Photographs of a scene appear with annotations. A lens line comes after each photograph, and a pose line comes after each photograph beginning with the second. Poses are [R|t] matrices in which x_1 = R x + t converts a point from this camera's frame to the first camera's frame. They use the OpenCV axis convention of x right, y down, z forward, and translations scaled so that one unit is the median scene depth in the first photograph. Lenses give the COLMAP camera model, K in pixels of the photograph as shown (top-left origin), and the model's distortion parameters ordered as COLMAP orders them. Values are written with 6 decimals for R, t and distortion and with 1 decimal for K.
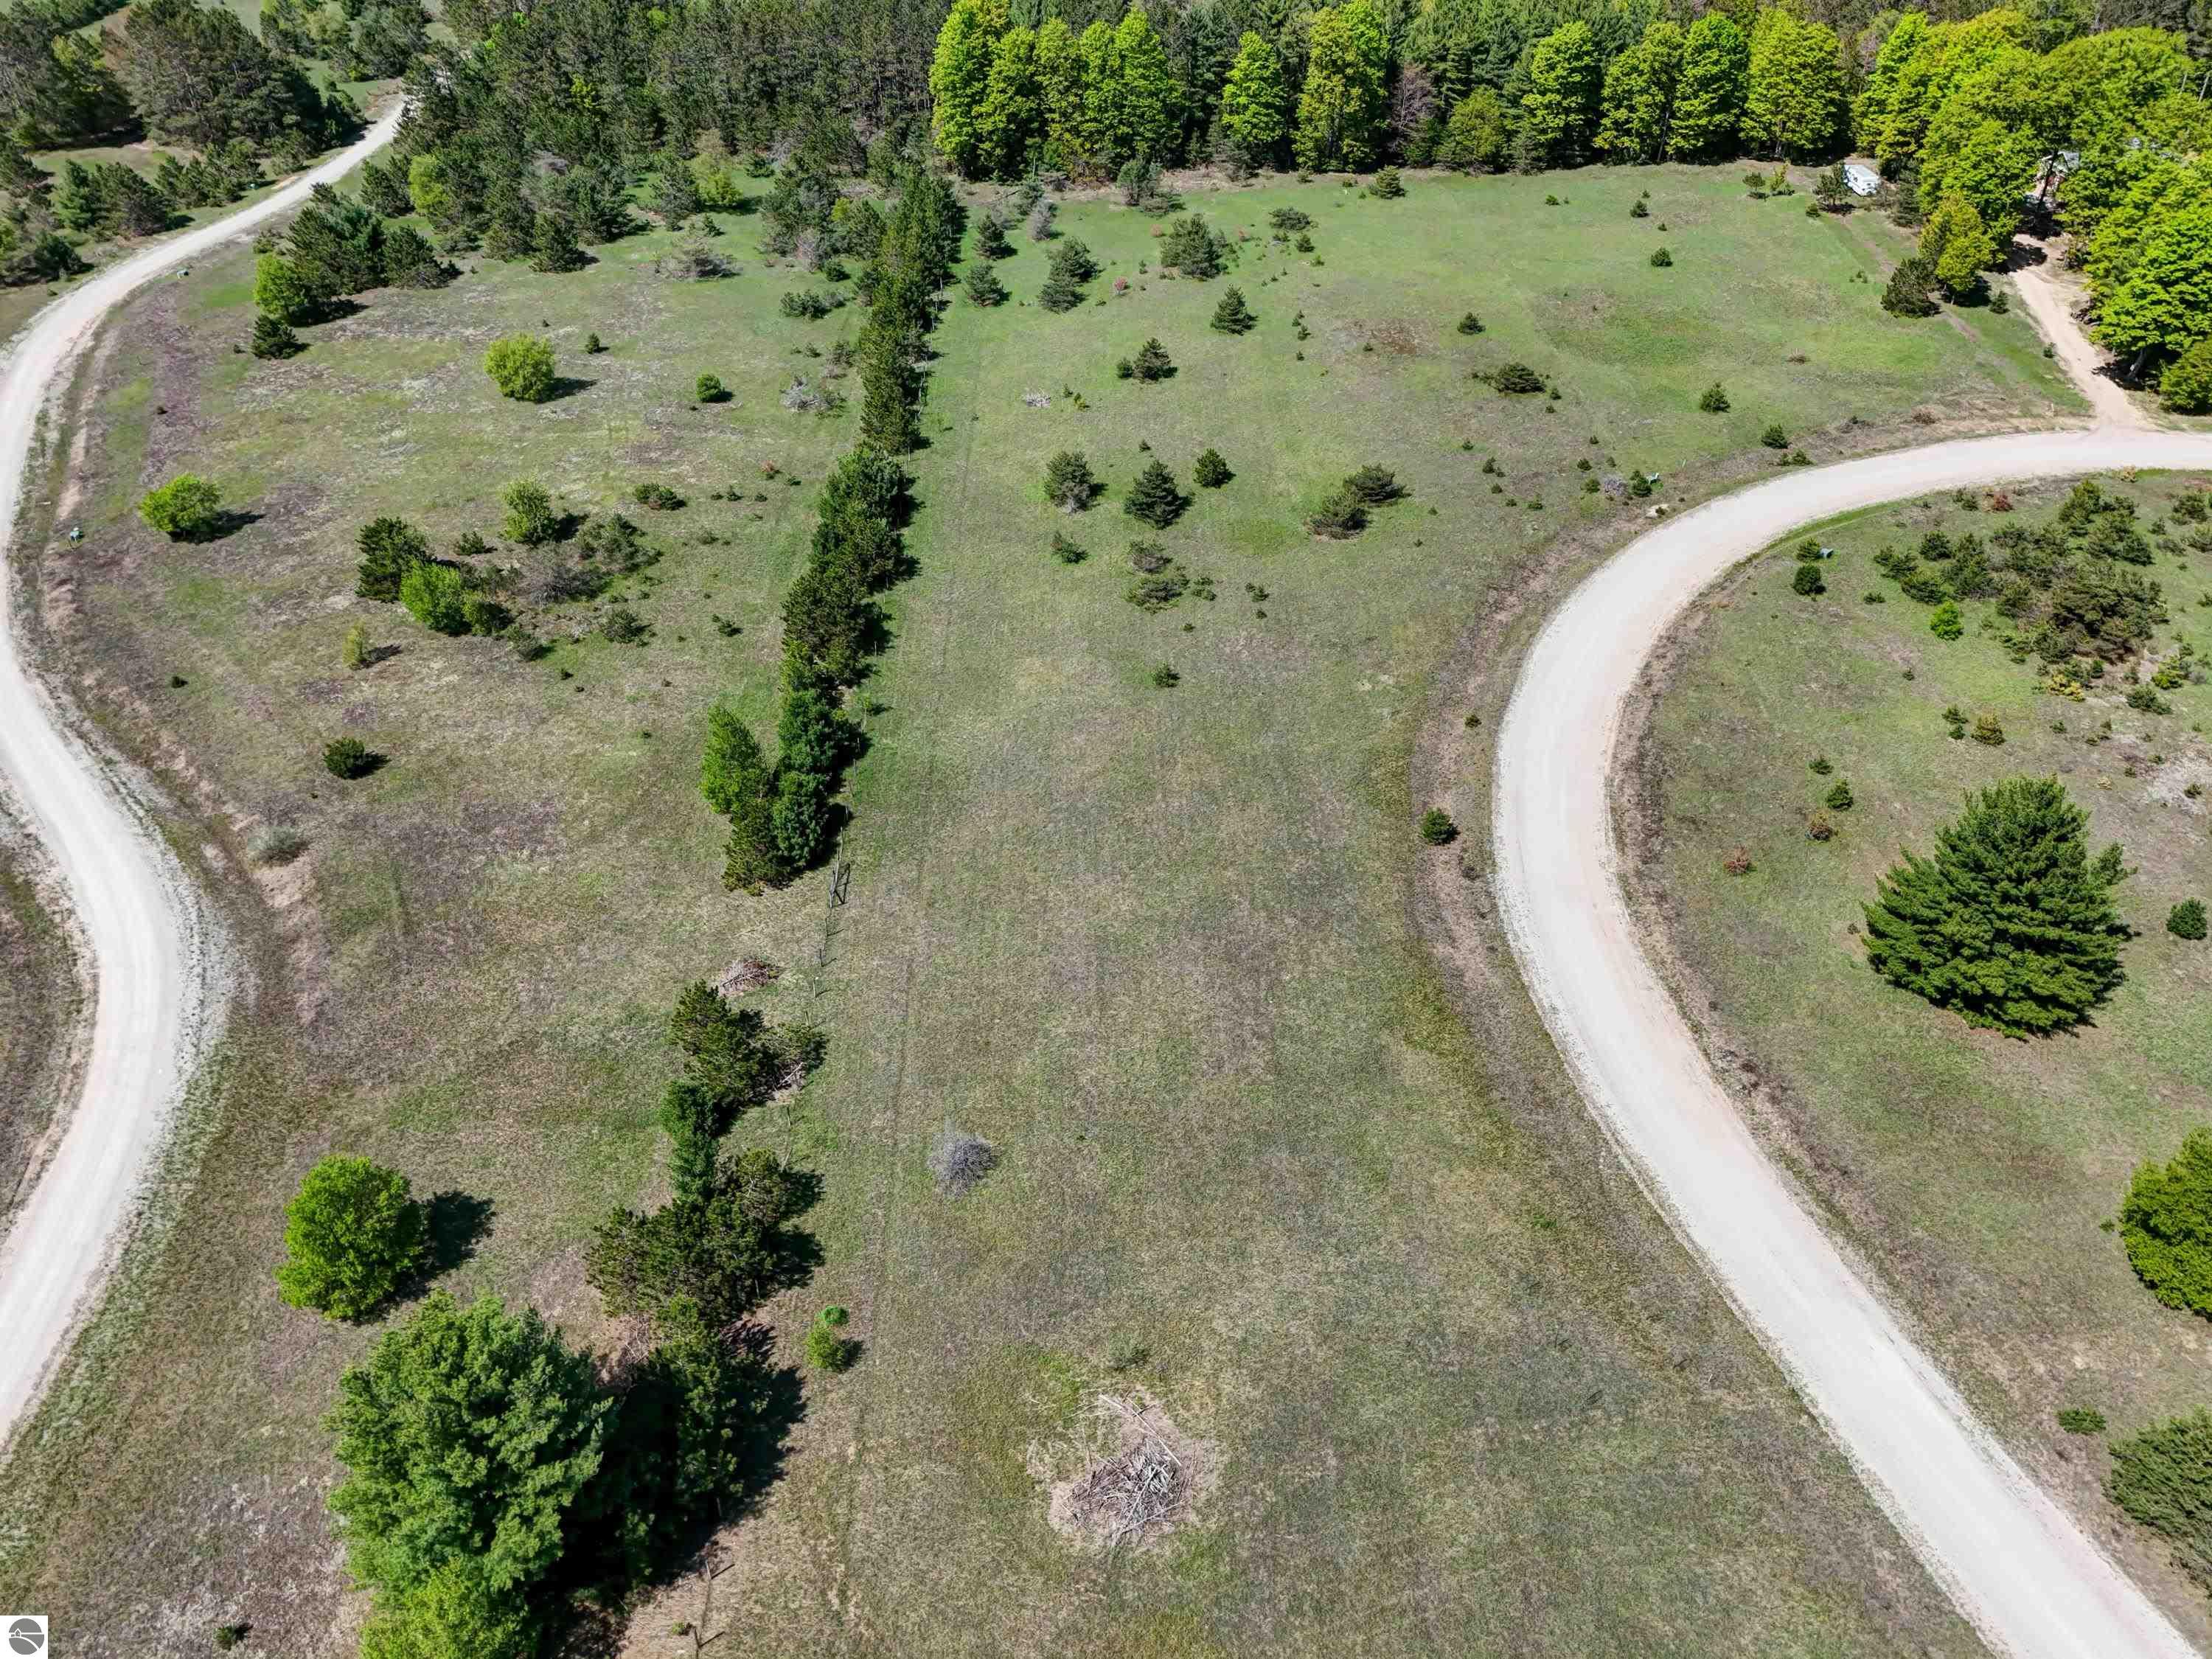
lens RADIAL K [[1630.3, 0, 1106.8], [0, 1630.3, 820.0], [0, 0, 1]] dist [0.068402, -0.059318]
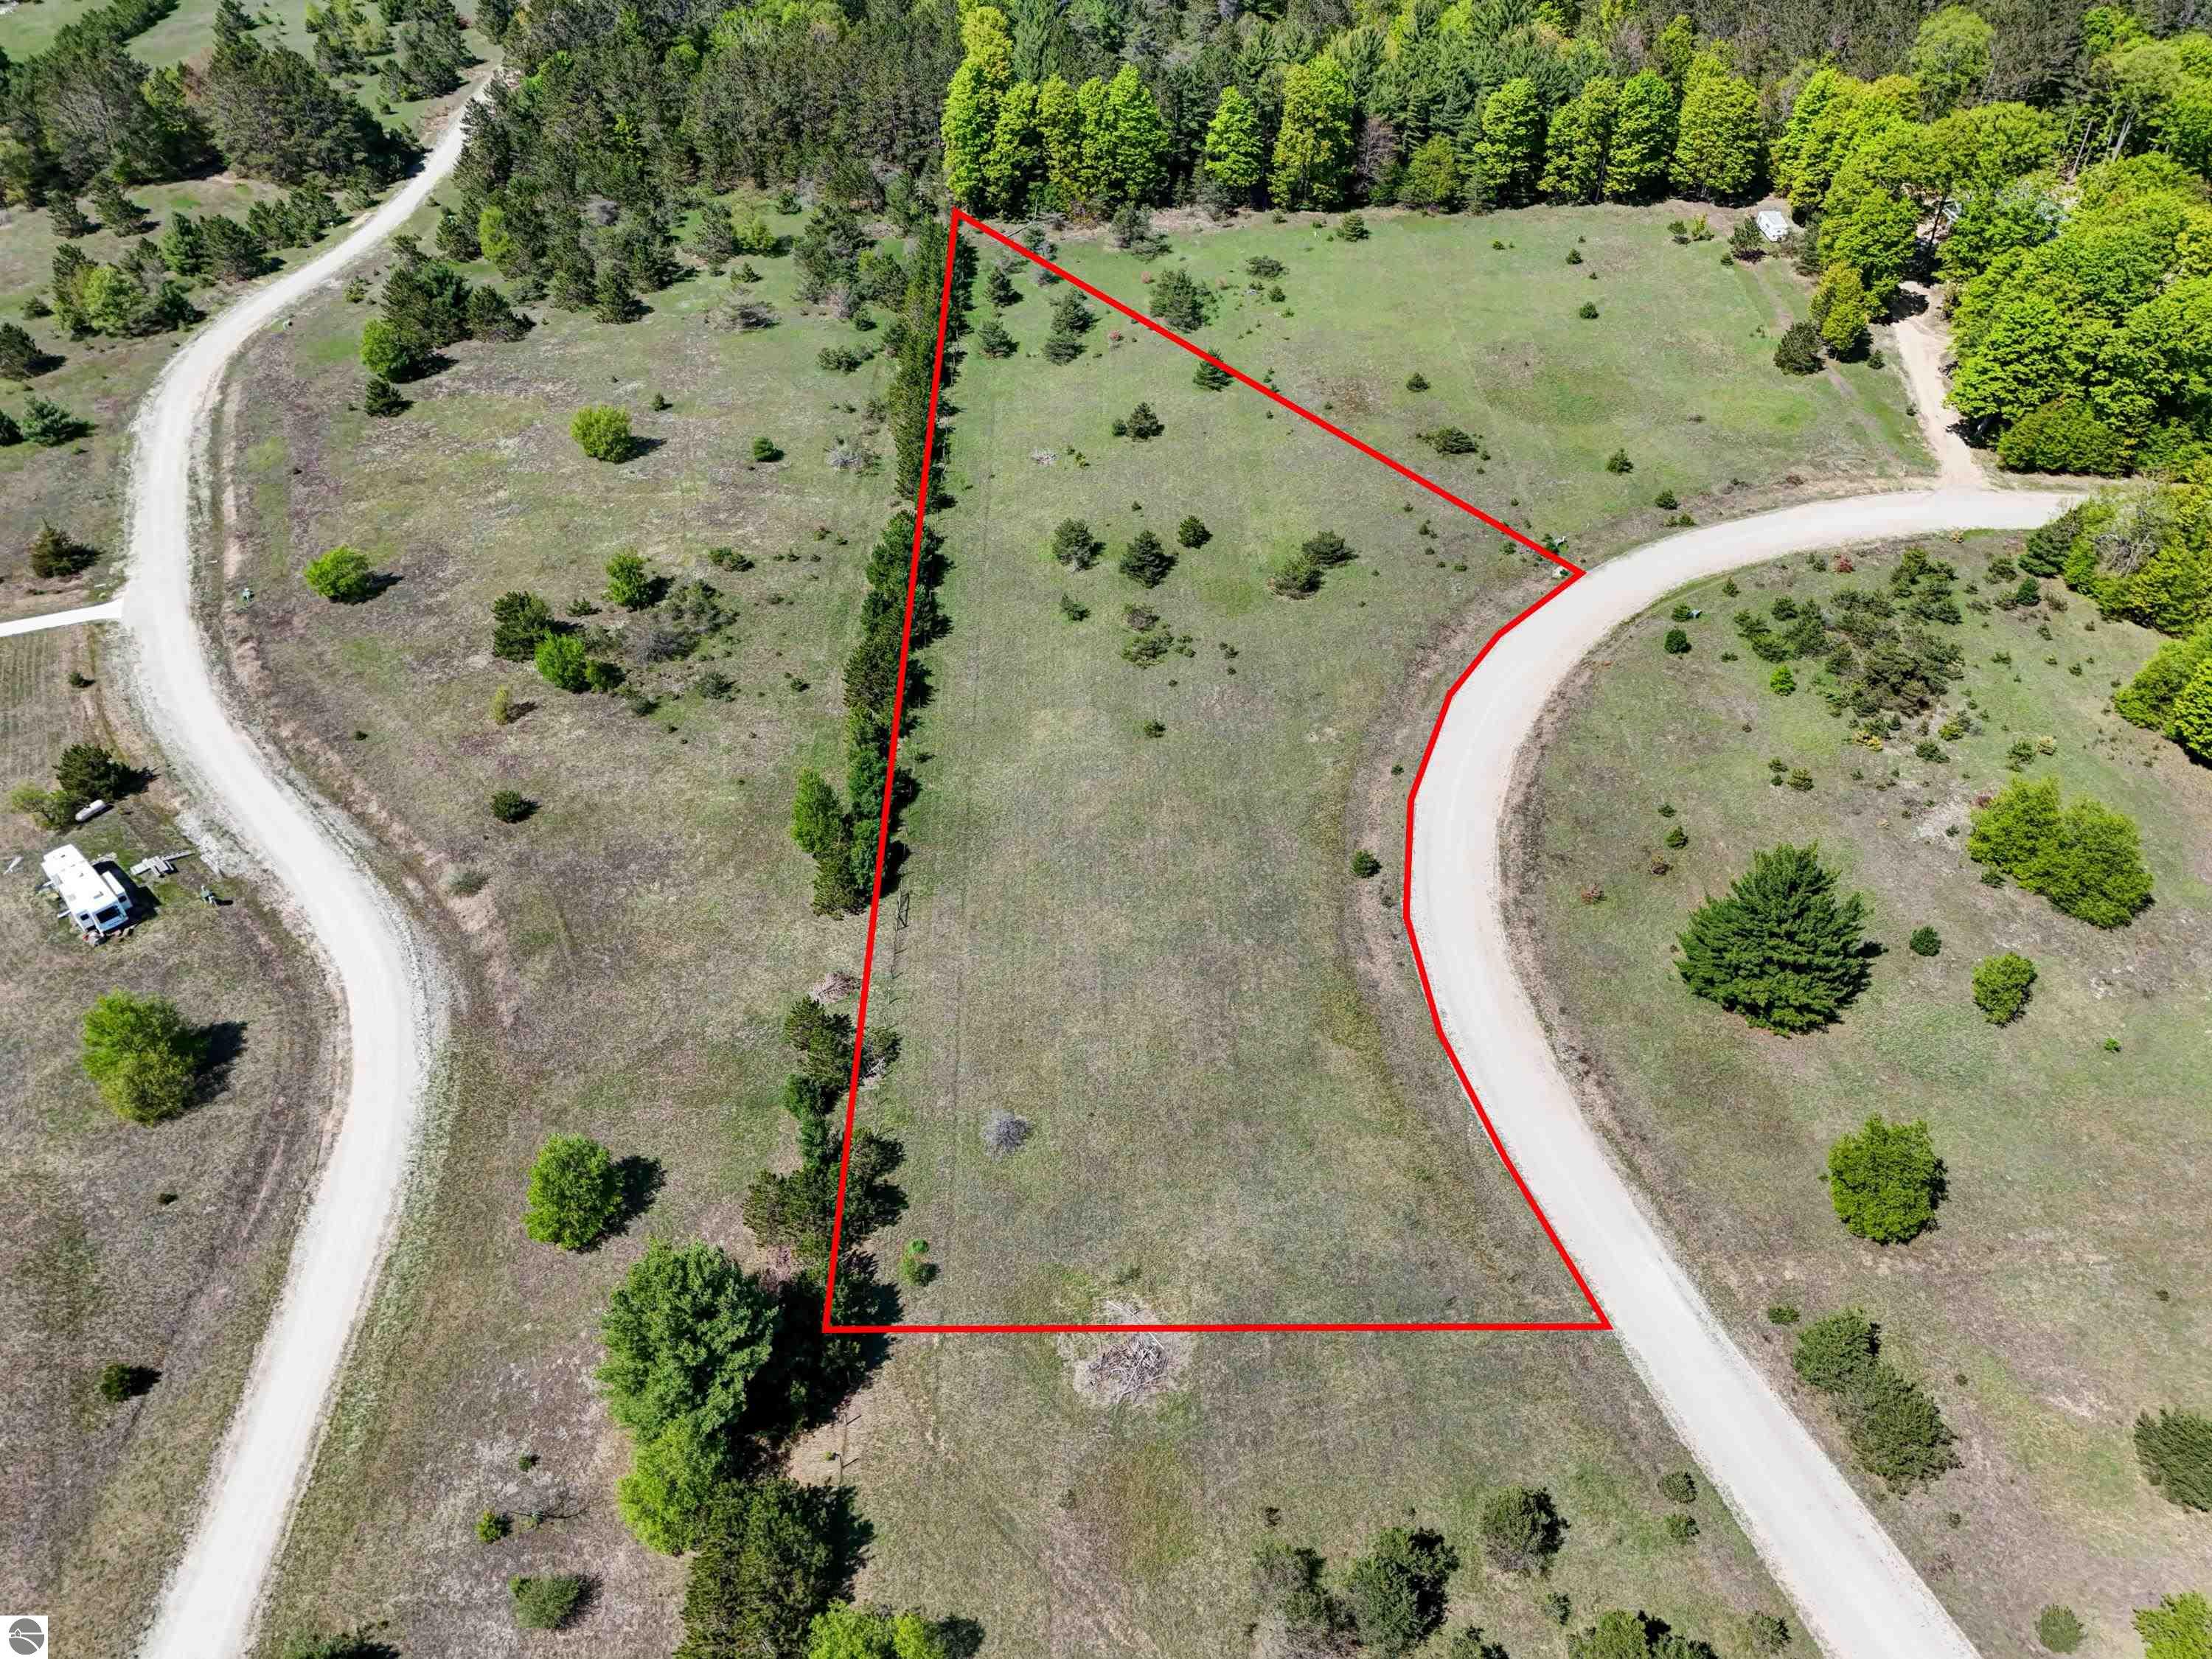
lens RADIAL K [[1630.3, 0, 1108.5], [0, 1630.3, 818.5], [0, 0, 1]] dist [0.068402, -0.059318]
pose [[0.999974, -0.002677, 0.006714, -0.004706], [0.002252, 0.998044, 0.062481, -0.064226], [-0.006868, -0.062464, 0.998024, -0.161600]]
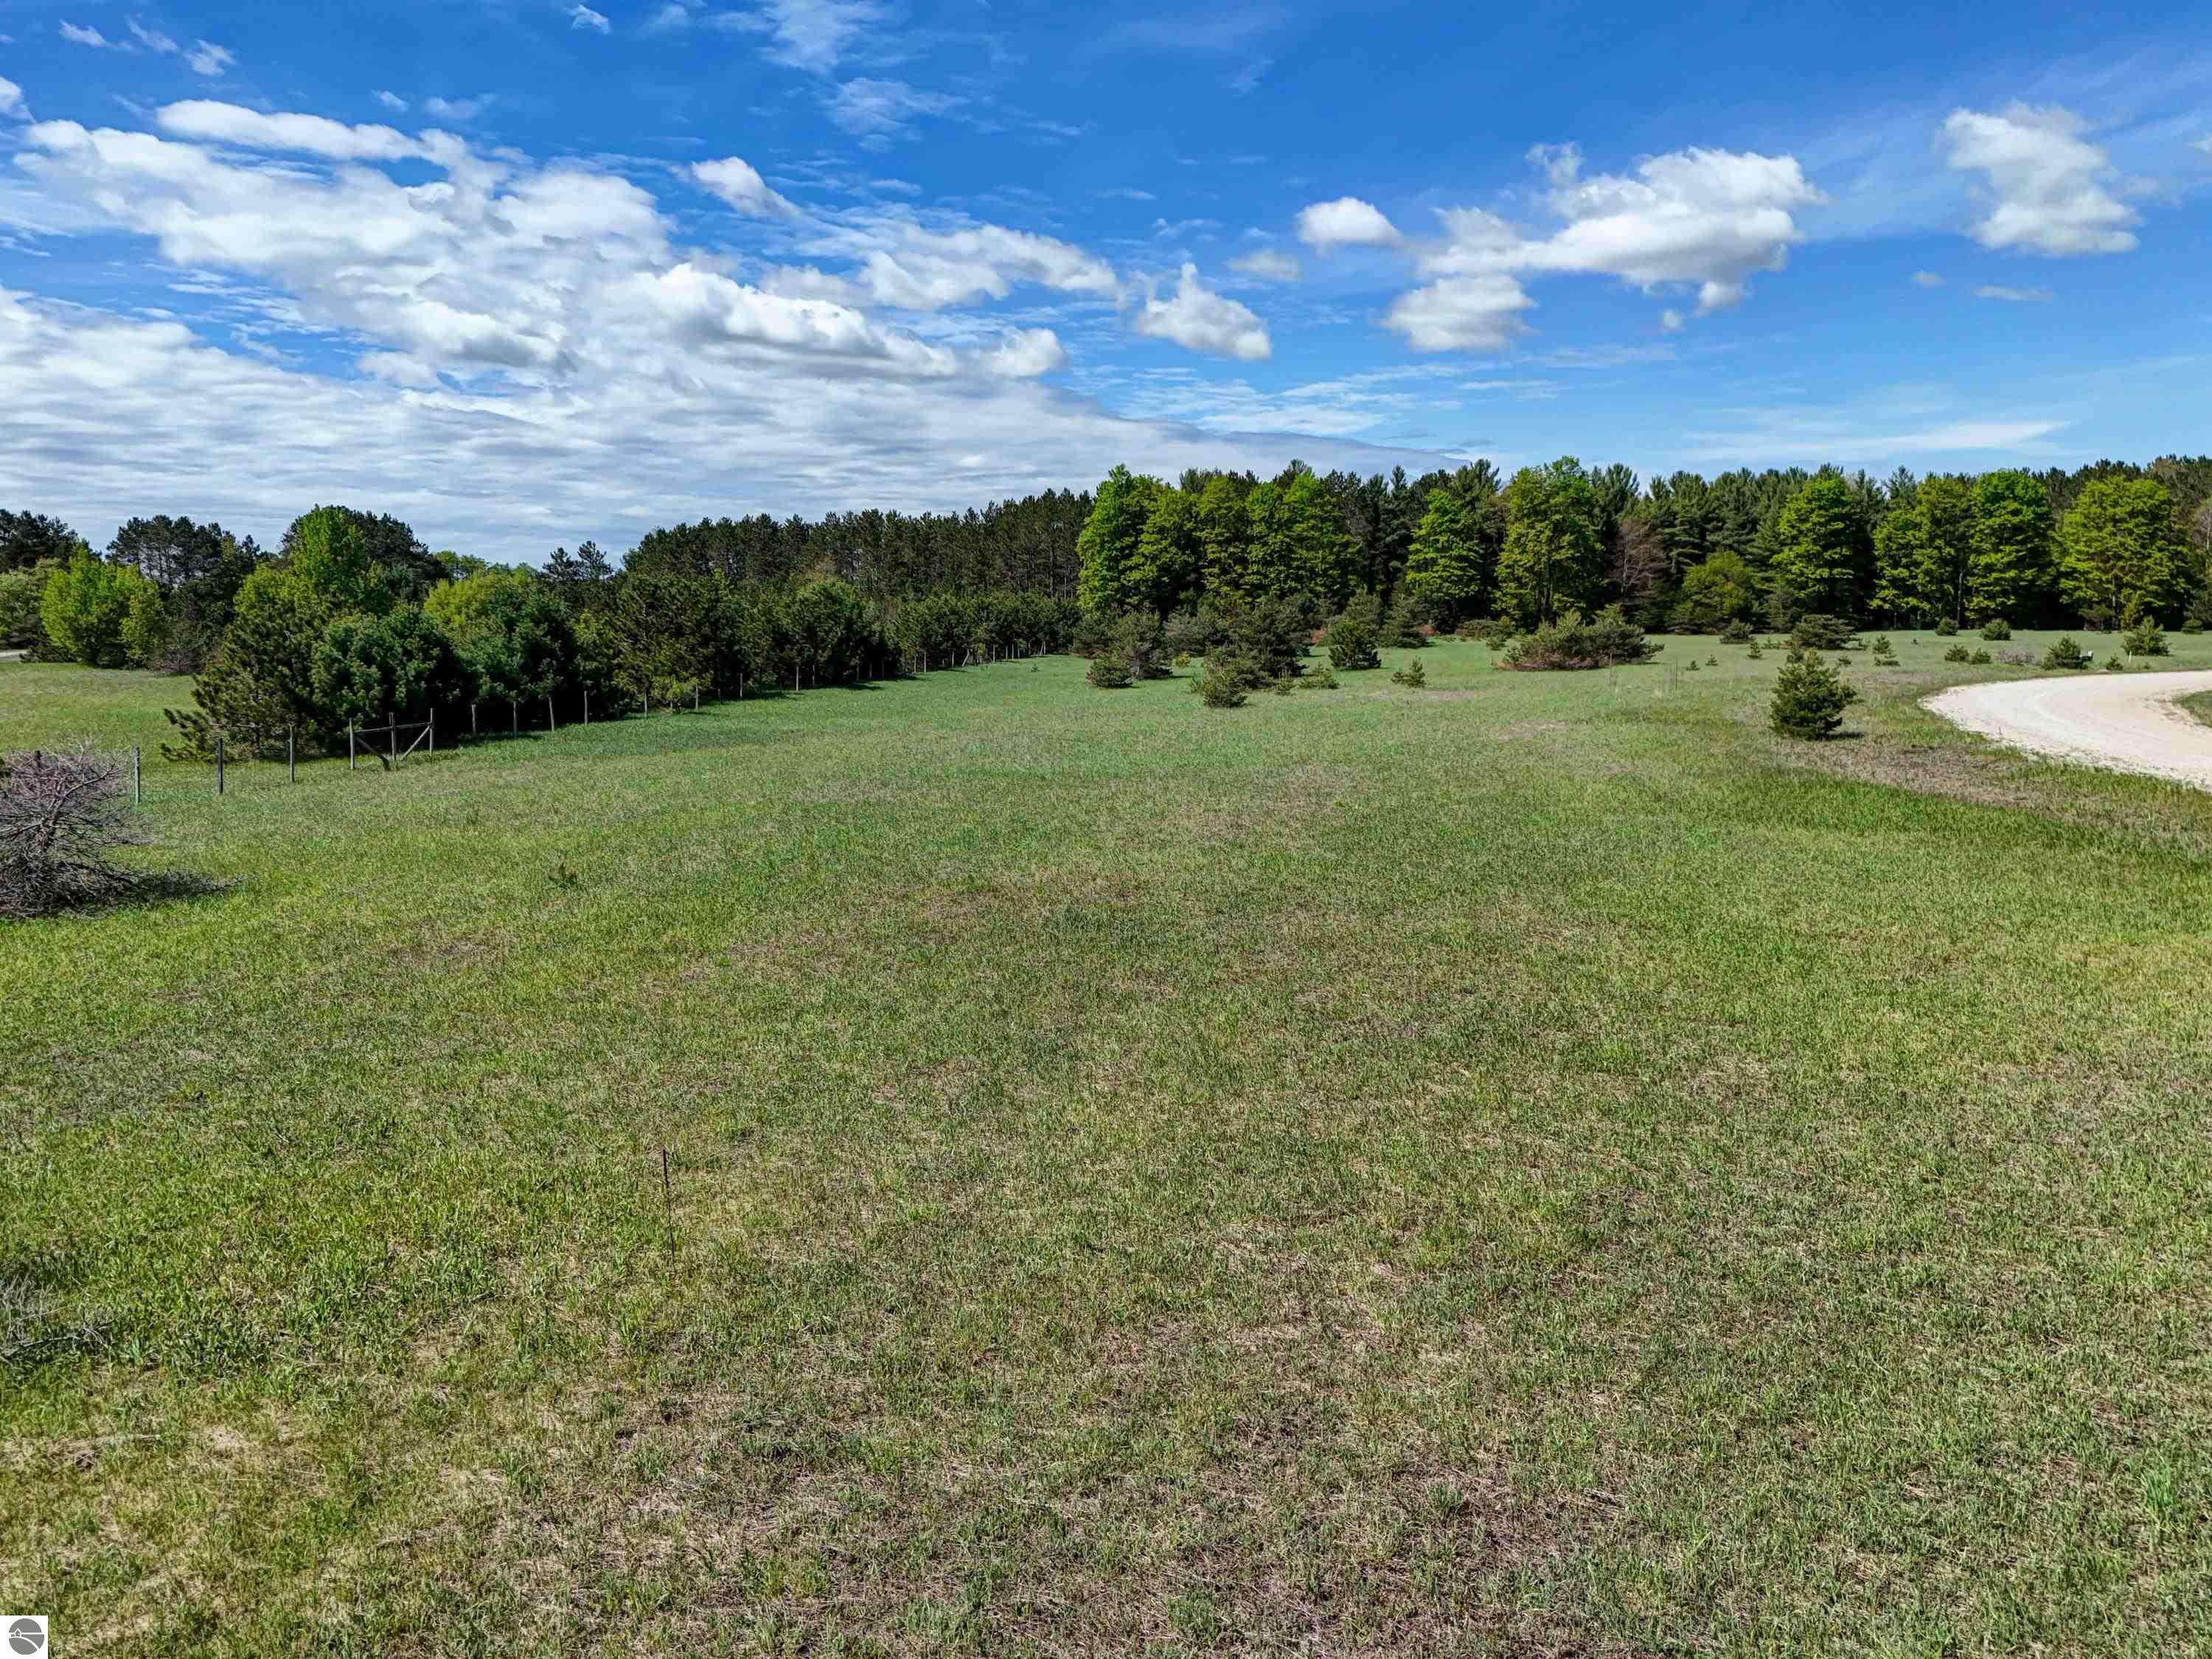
lens RADIAL K [[1630.3, 0, 1107.3], [0, 1630.3, 838.1], [0, 0, 1]] dist [0.068402, -0.059318]
pose [[0.989082, 0.026477, -0.144966, 0.050447], [-0.093775, 0.871936, -0.480556, 0.143642], [0.113677, 0.488903, 0.864899, 0.362865]]
